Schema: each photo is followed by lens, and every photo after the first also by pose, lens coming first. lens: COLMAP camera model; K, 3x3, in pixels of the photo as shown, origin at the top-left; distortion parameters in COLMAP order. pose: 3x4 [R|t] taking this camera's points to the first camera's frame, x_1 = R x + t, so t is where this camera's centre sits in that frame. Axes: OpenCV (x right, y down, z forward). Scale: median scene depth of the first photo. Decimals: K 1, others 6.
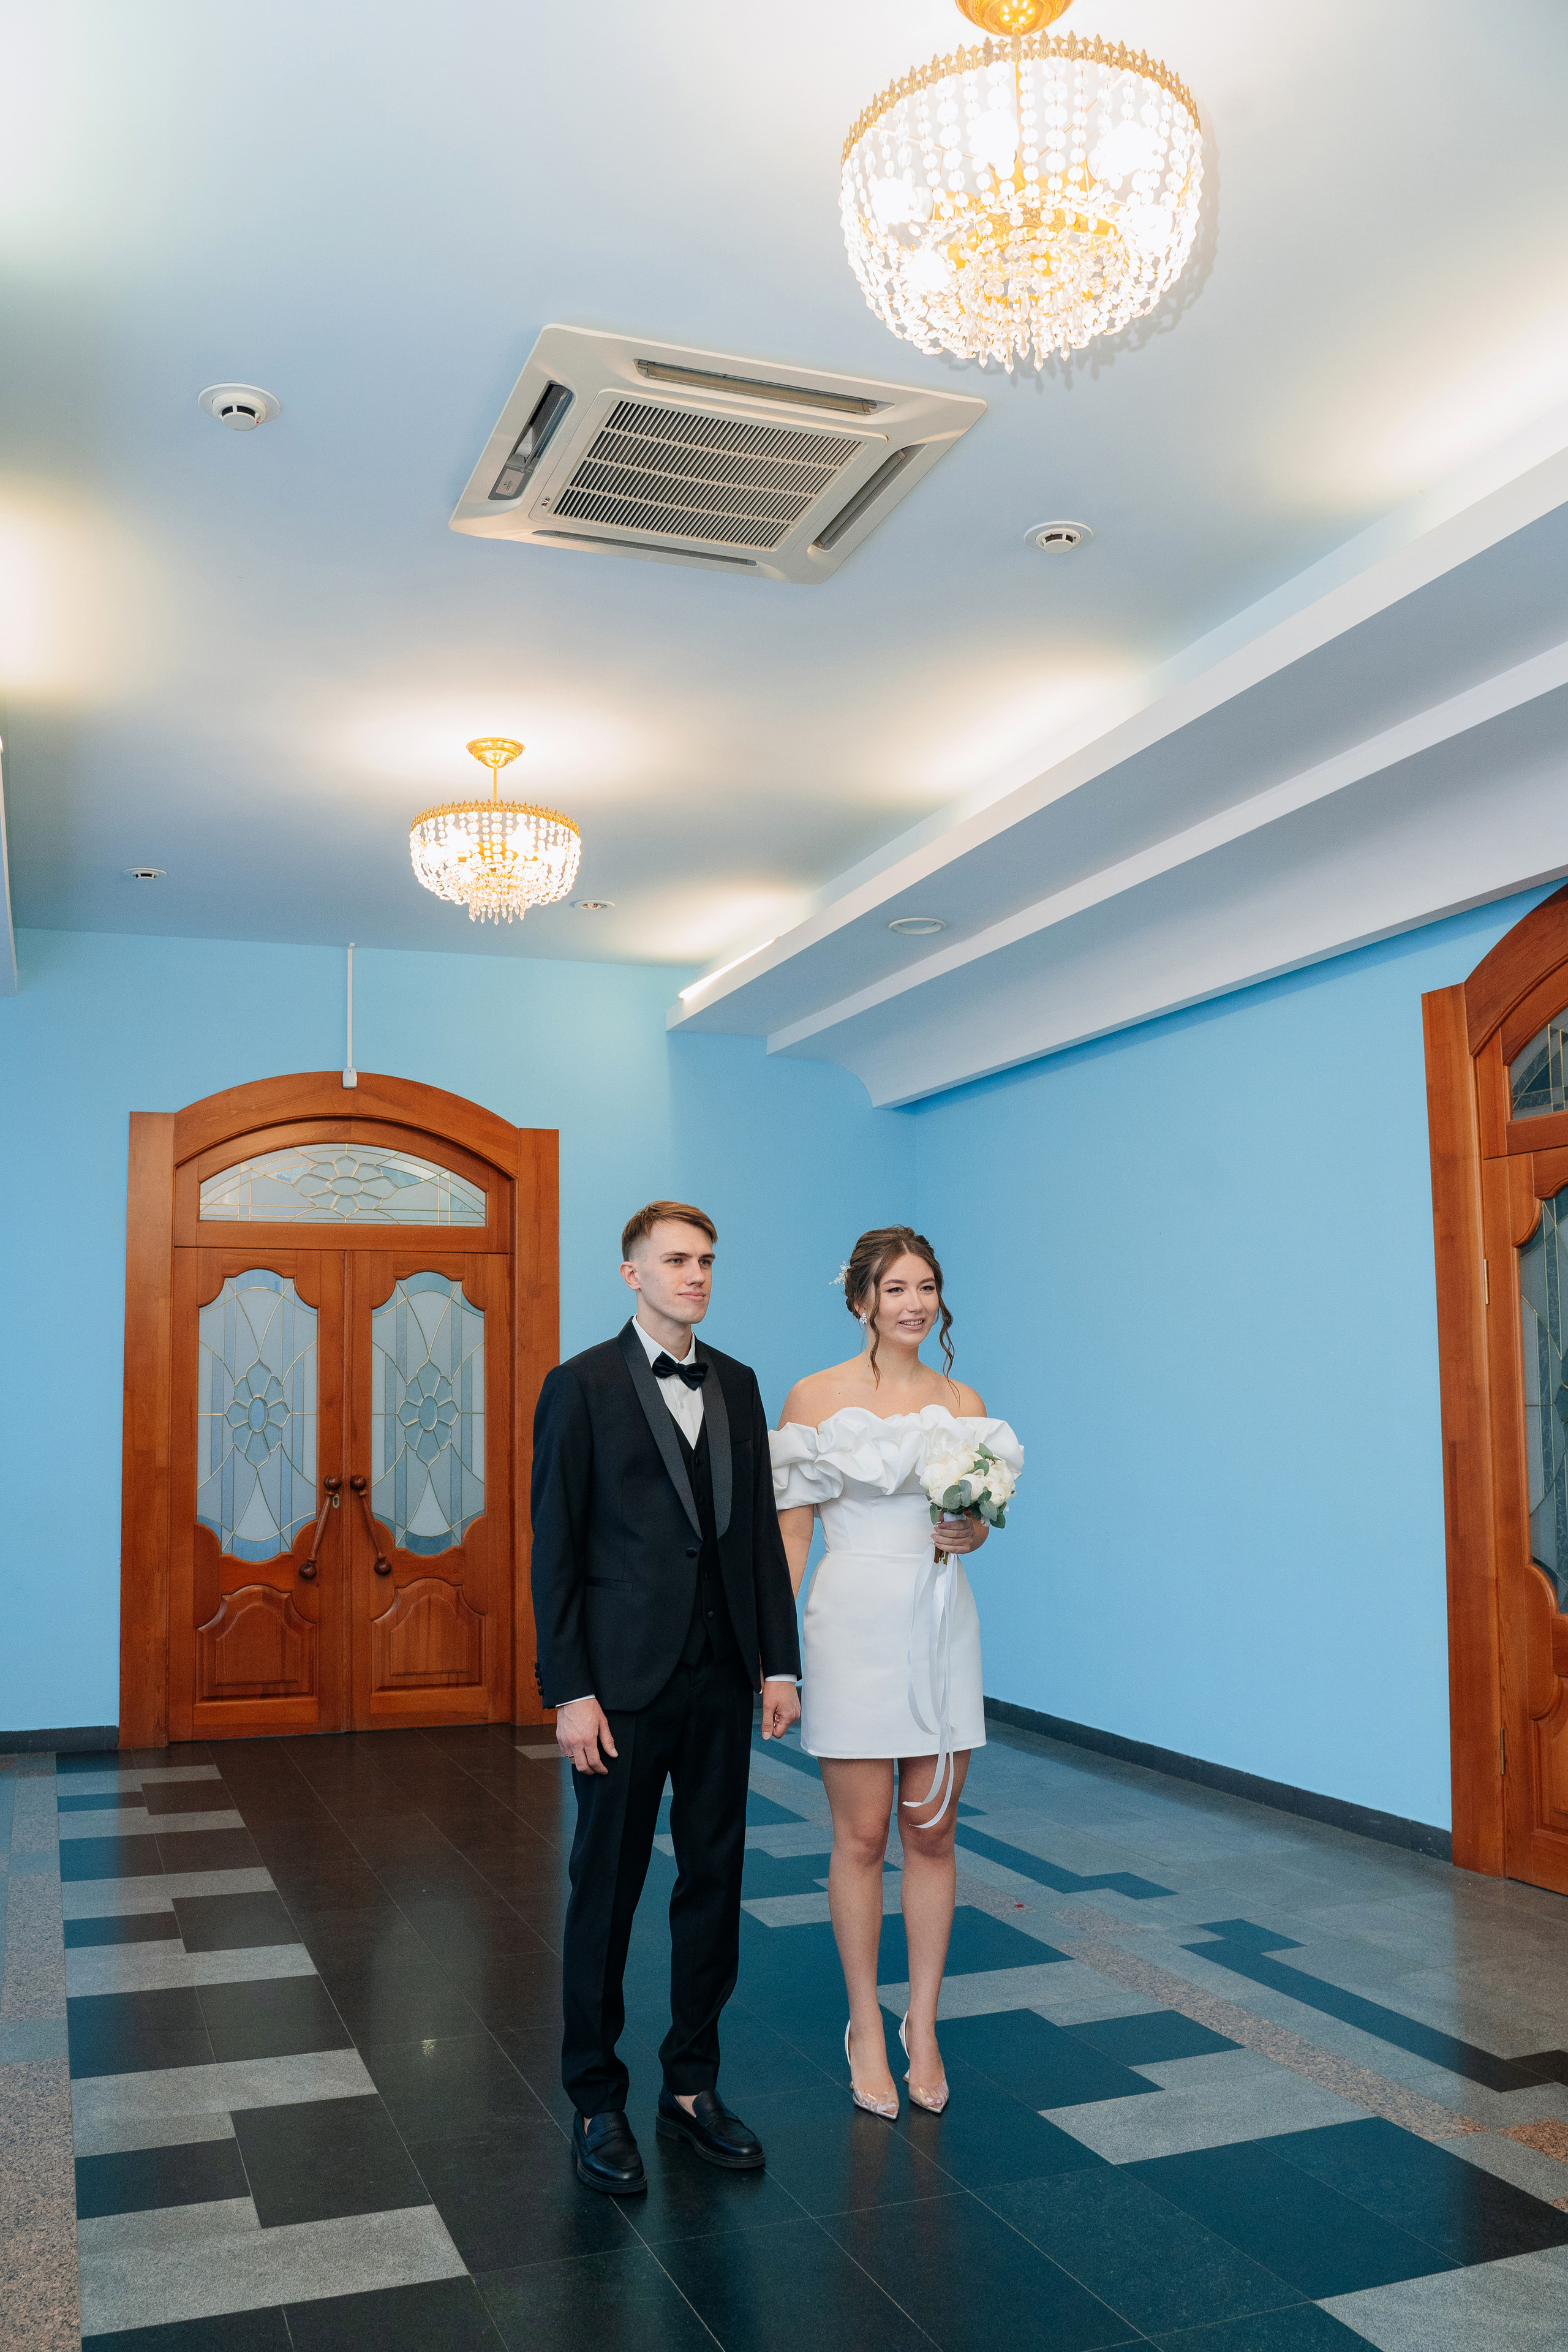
lens RADIAL K [[1962.0, 0, 784.0], [0, 1962.0, 1176.0], [0, 0, 1]] dist [-0.117995, 0.094927]
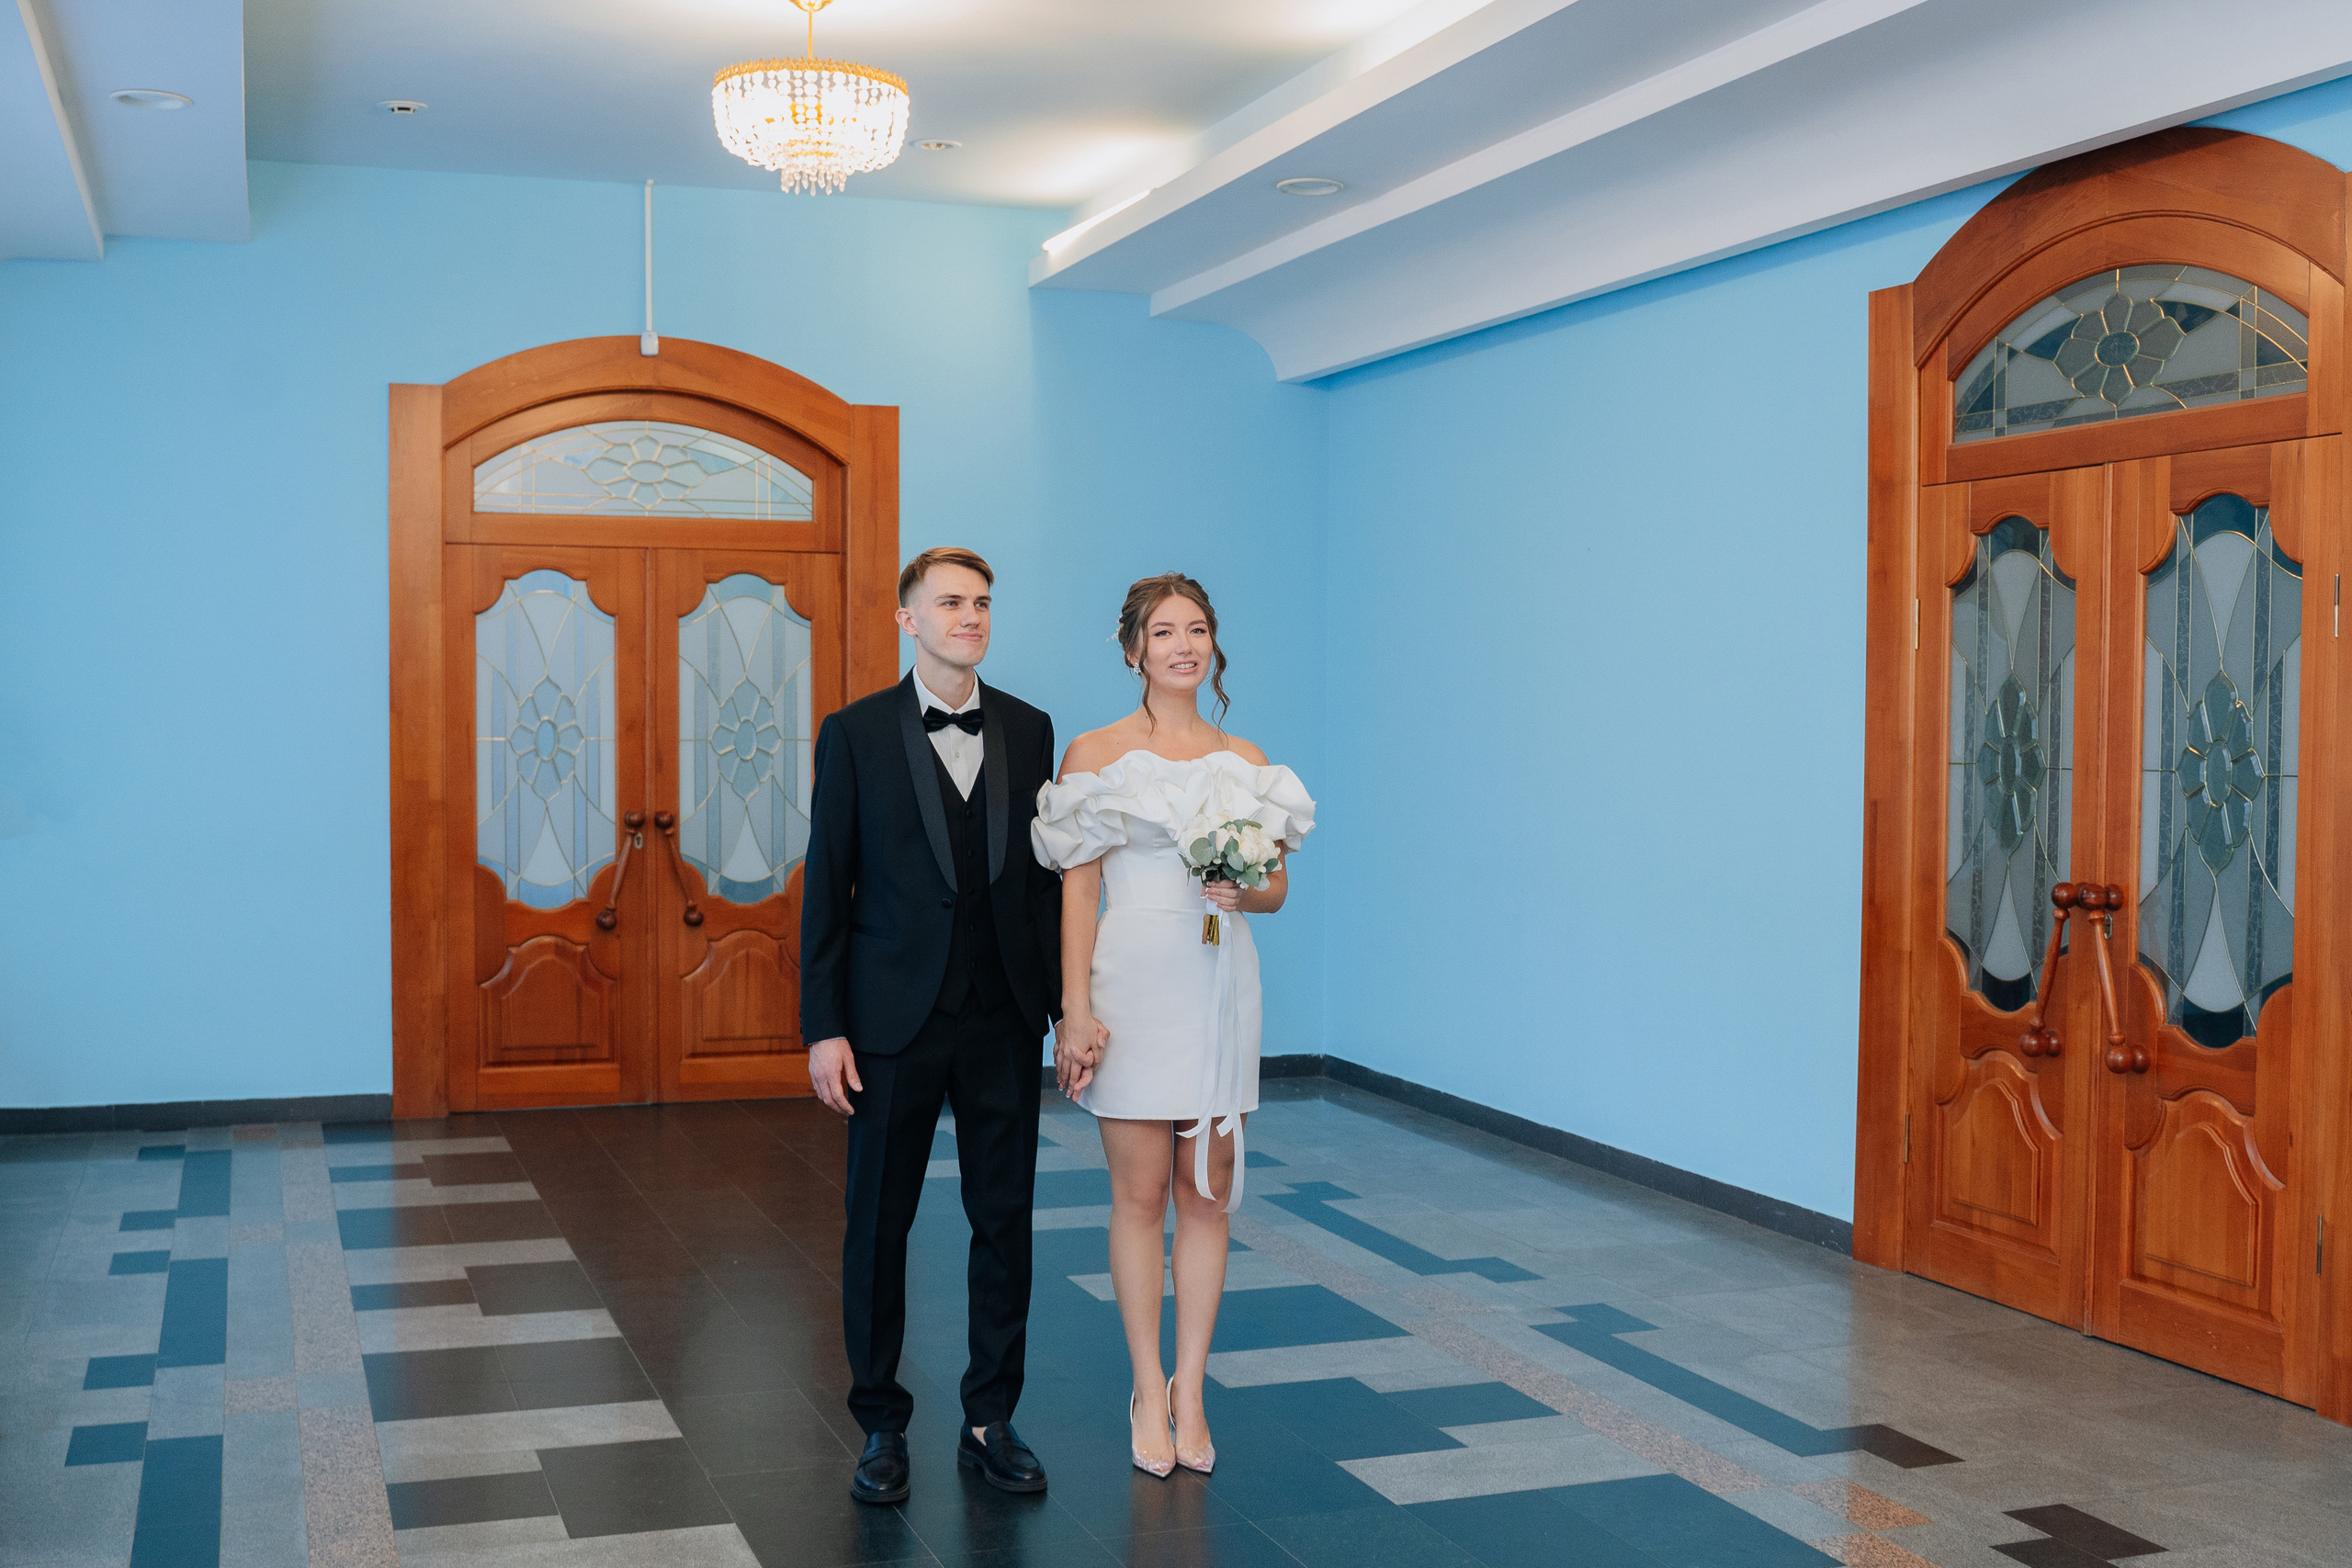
lens RADIAL K [[2440.8, 0, 1176.0], [0, 2440.8, 784.0], [0, 0, 1]] dist [-0.072428, 0.025051]
pose [[0.999849, 0.015898, -0.007005, 0.028451], [-0.014761, 0.990039, 0.140015, -0.022953], [0.009162, -0.139891, 0.990125, -0.117757]]
